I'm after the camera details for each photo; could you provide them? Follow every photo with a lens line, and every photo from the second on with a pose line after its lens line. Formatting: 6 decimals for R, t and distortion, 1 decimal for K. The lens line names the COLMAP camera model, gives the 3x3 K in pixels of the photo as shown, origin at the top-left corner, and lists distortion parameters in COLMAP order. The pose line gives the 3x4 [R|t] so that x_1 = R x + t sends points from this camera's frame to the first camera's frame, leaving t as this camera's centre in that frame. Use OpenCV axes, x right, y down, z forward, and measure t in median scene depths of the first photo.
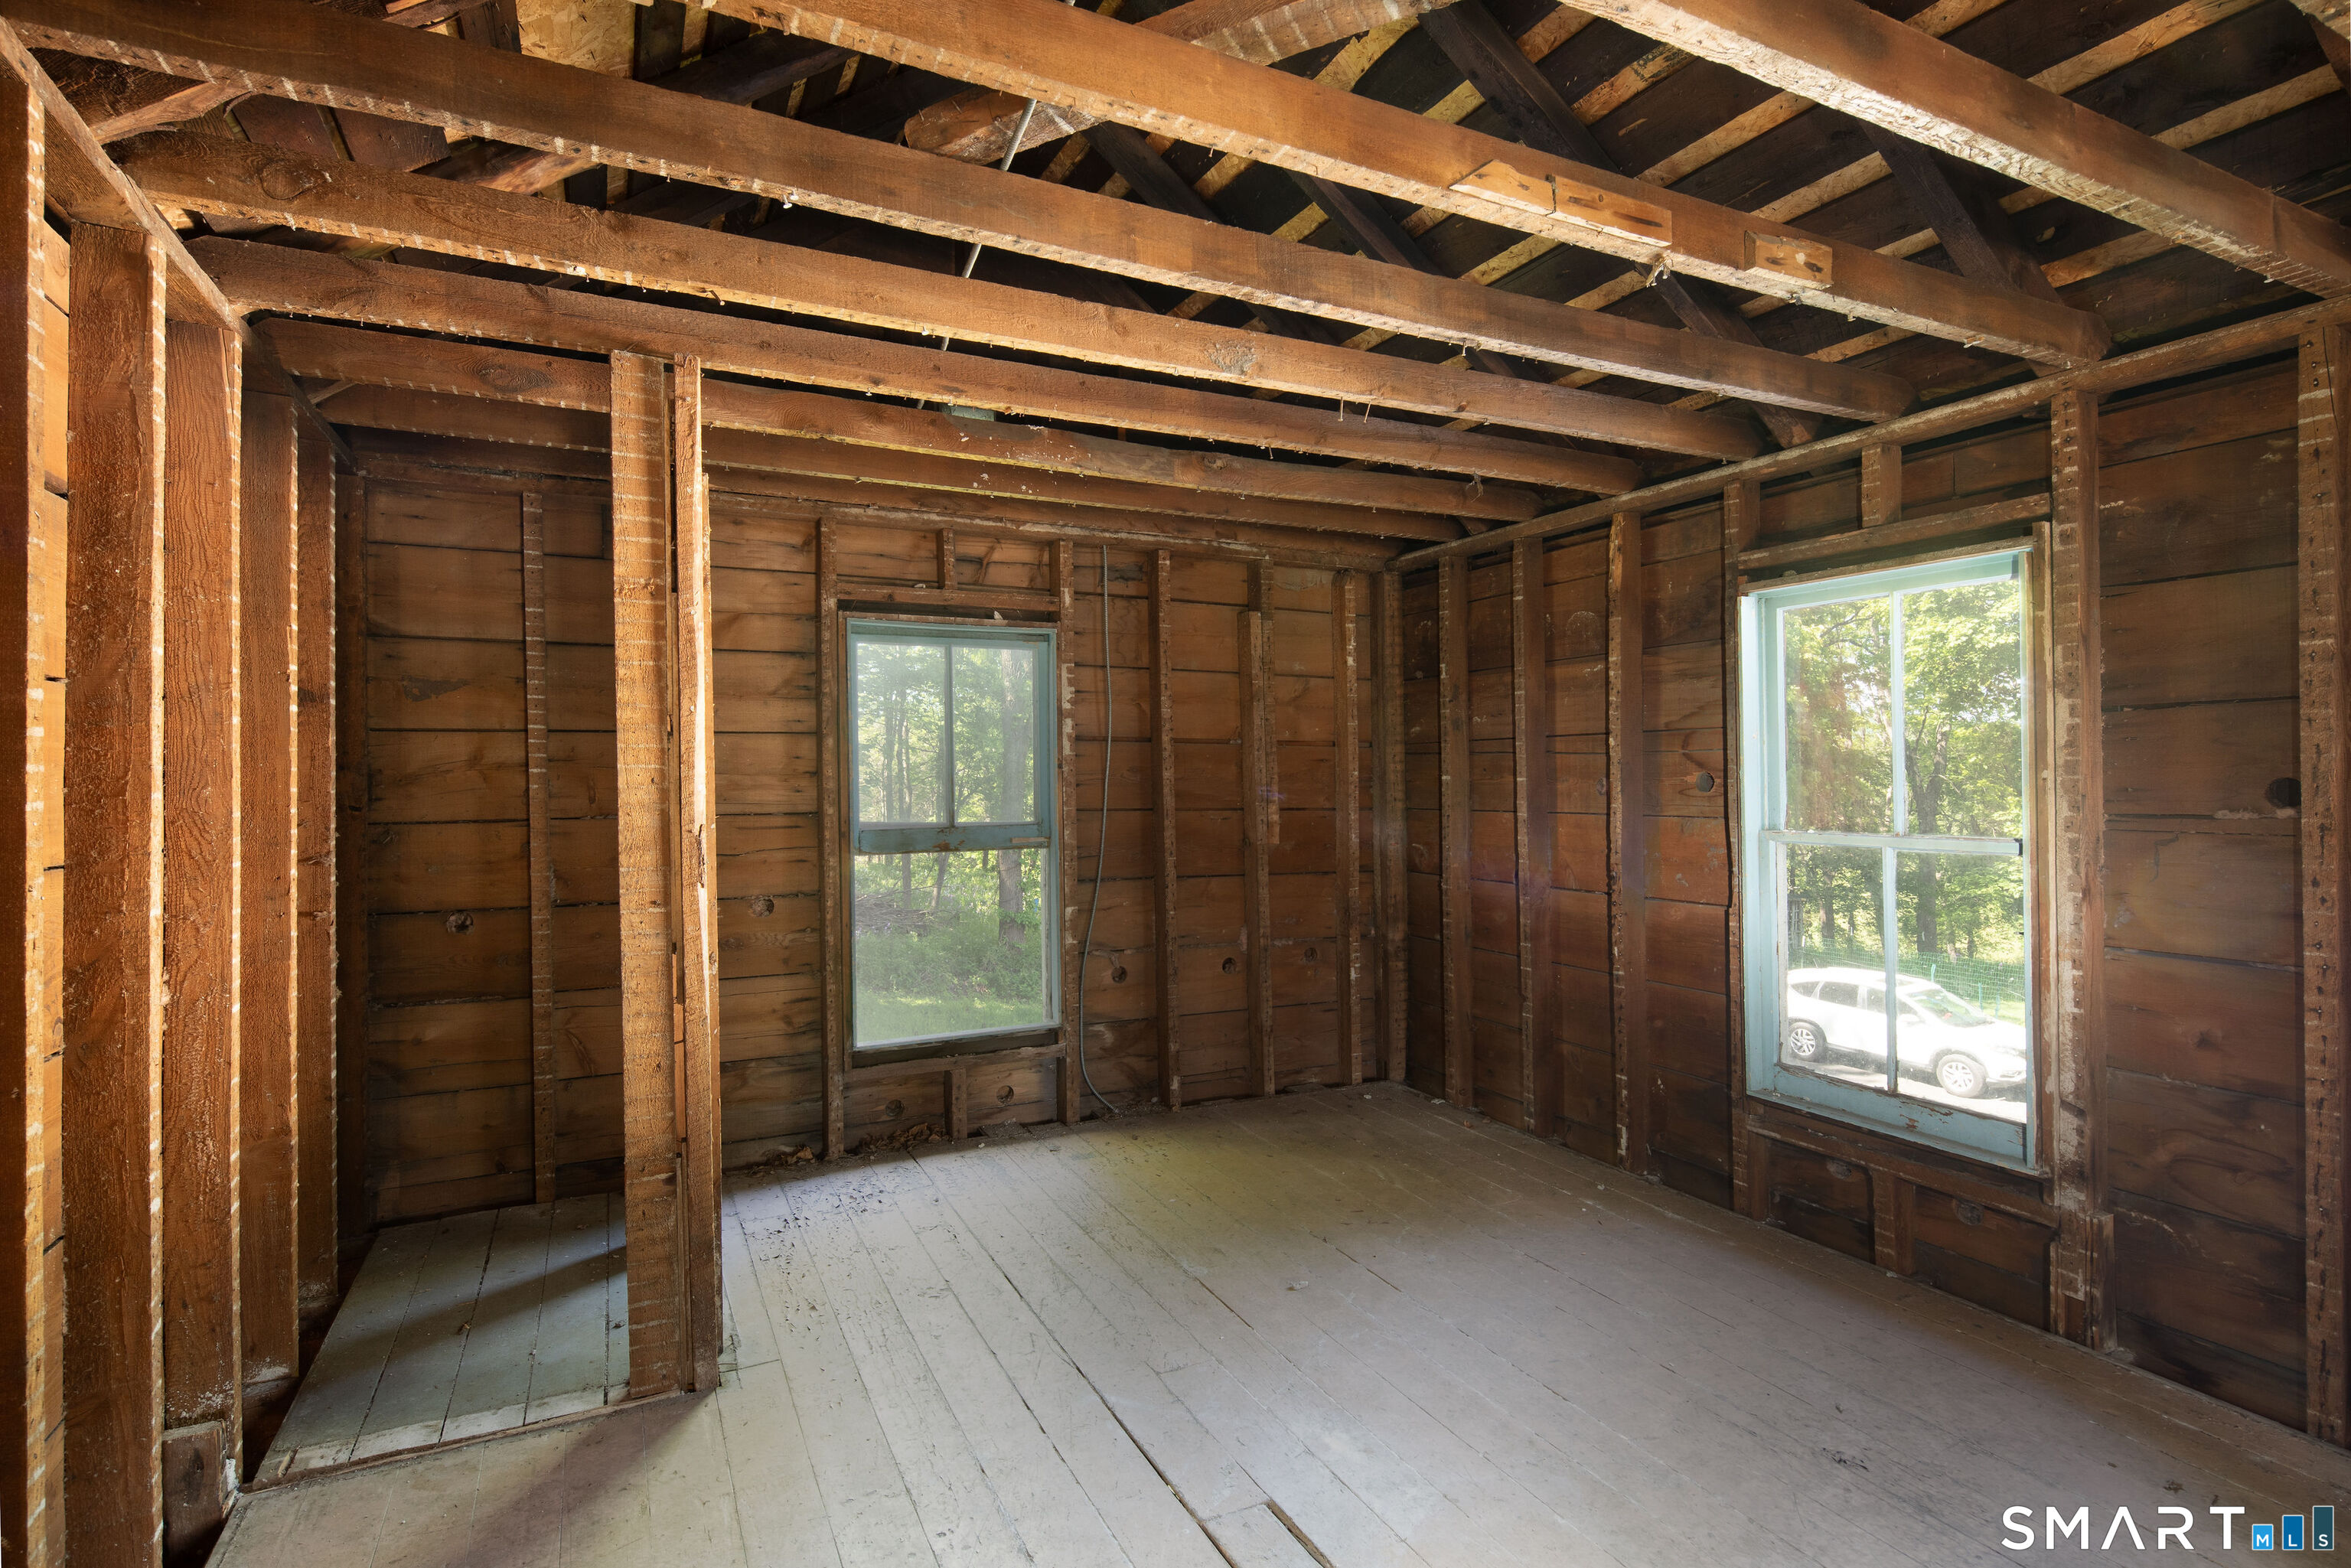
lens RADIAL K [[1148.3, 0, 1181.5], [0, 1148.3, 782.0], [0, 0, 1]] dist [-0.005566, -0.000941]
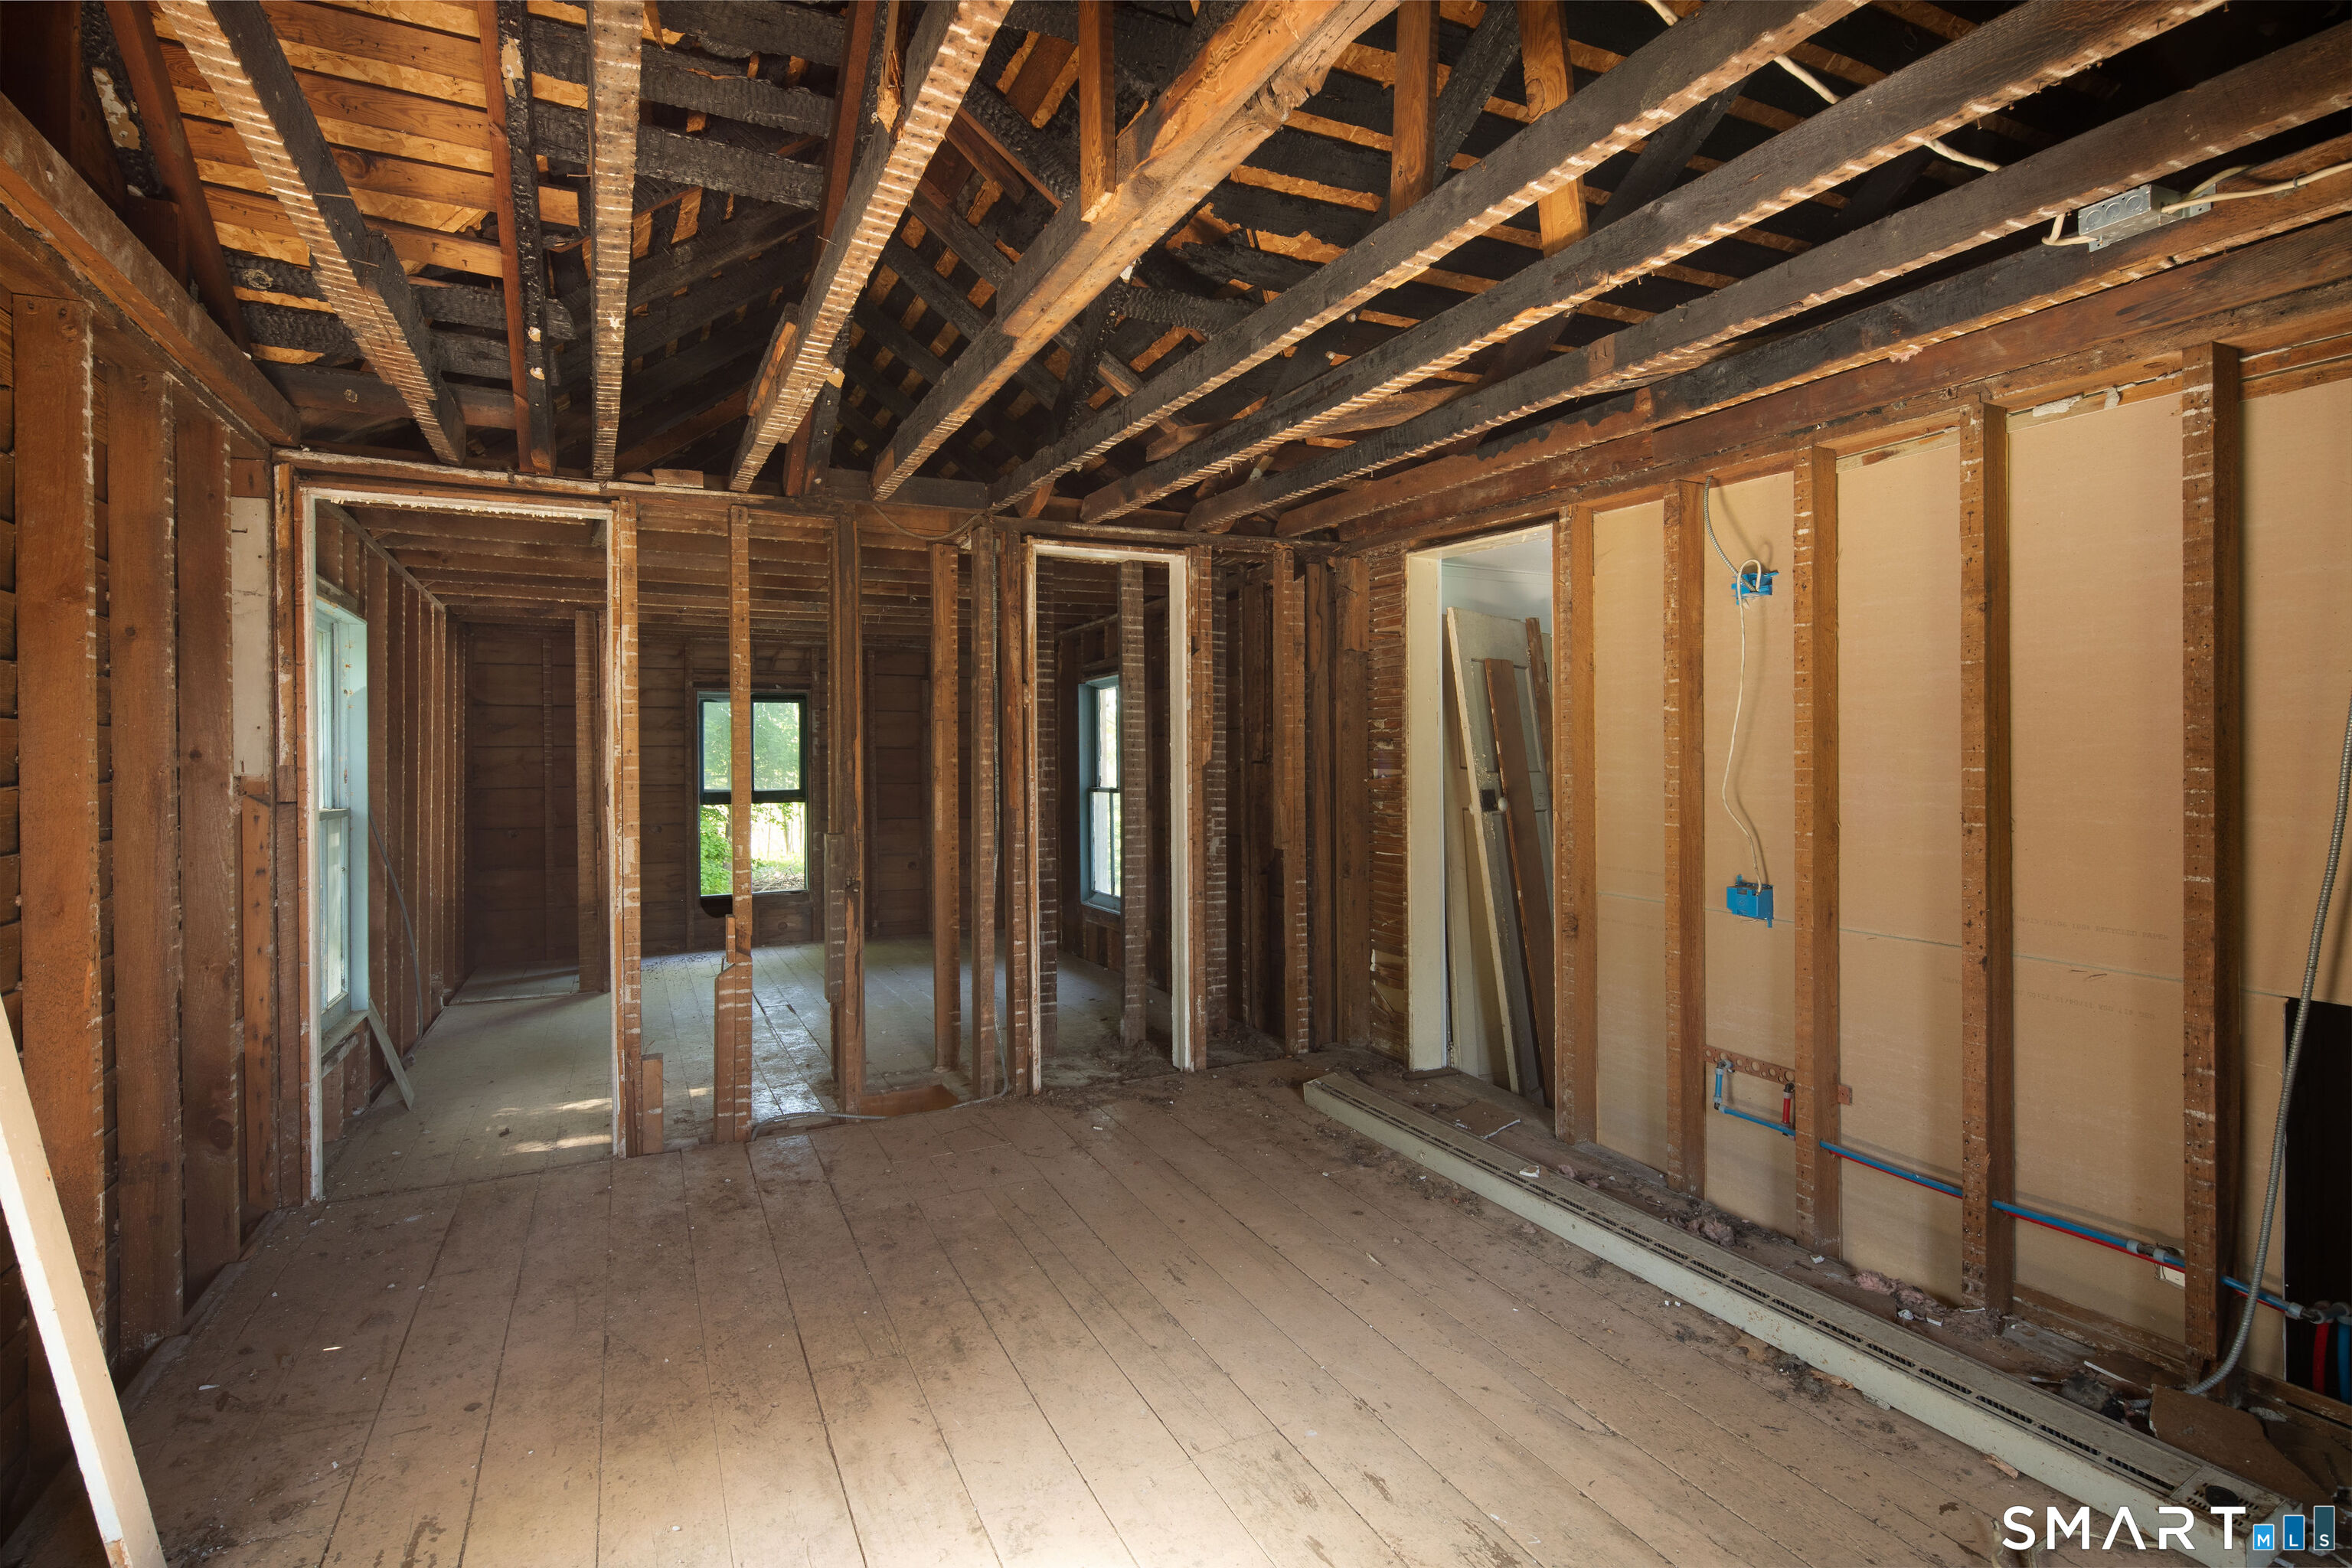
lens RADIAL K [[1148.8, 0, 1167.9], [0, 1148.8, 770.1], [0, 0, 1]] dist [-0.005566, -0.000941]
pose [[0.999773, 0.001048, -0.021296, 0.599203], [-0.001269, 0.999945, -0.010380, 0.020098], [0.021284, 0.010405, 0.999719, -1.045878]]
